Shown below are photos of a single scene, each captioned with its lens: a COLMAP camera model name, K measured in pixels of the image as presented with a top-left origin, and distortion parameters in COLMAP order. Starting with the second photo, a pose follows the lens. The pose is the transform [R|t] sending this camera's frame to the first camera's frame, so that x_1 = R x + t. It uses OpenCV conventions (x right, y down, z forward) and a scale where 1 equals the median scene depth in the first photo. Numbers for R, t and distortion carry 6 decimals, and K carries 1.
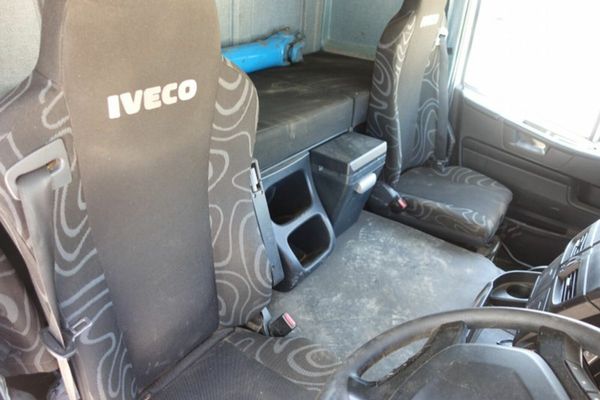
lens RADIAL K [[413.5, 0, 300.4], [0, 413.5, 200.6], [0, 0, 1]] dist [0.006484, -0.009847]
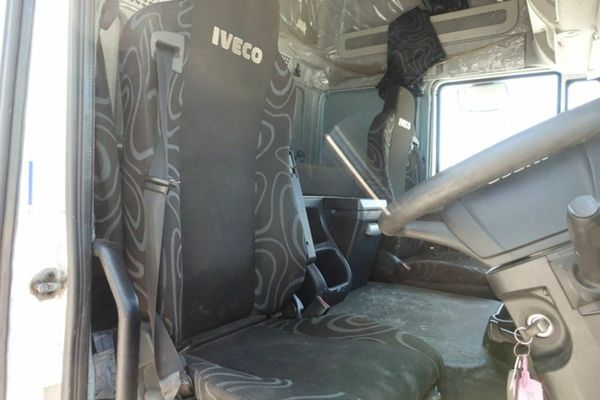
lens RADIAL K [[413.5, 0, 299.5], [0, 413.5, 201.2], [0, 0, 1]] dist [0.006484, -0.009847]
pose [[0.997906, -0.011026, 0.063740, -0.158365], [0.040551, 0.874346, -0.483606, 0.606196], [-0.050398, 0.485177, 0.872962, 0.002462]]
